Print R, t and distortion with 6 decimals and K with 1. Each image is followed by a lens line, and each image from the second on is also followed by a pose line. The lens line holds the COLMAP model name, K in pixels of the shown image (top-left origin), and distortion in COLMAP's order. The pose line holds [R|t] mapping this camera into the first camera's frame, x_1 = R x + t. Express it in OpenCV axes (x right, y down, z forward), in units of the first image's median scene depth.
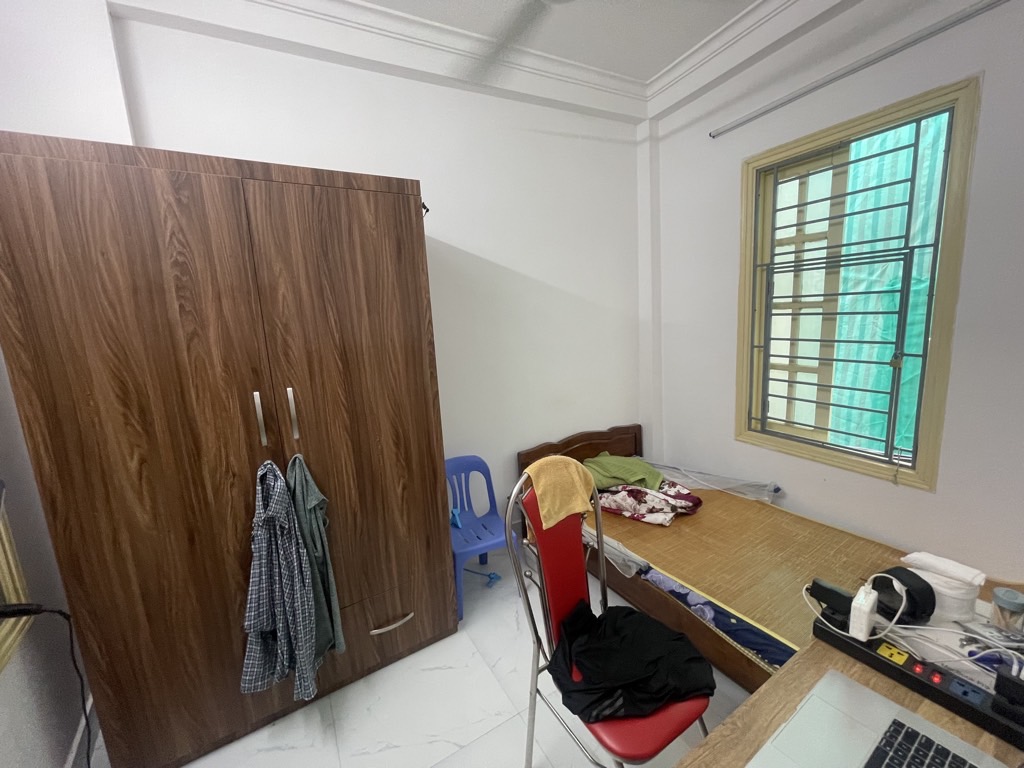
lens RADIAL K [[414.5, 0, 512.0], [0, 414.5, 384.0], [0, 0, 1]] dist [0.001764, 0.000187]
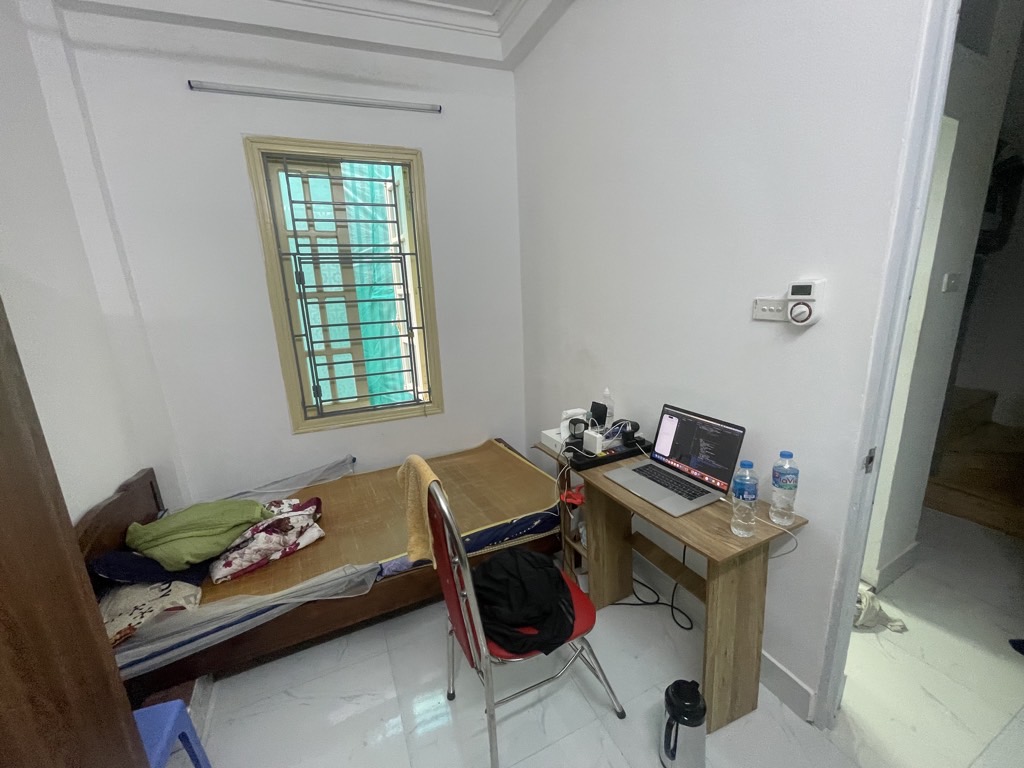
lens RADIAL K [[412.5, 0, 512.0], [0, 412.5, 384.0], [0, 0, 1]] dist [-0.010651, 0.000465]
pose [[0.086575, -0.173021, 0.981106, -0.384656], [0.202158, 0.967366, 0.152759, -0.025220], [-0.975519, 0.185114, 0.118727, 0.424956]]
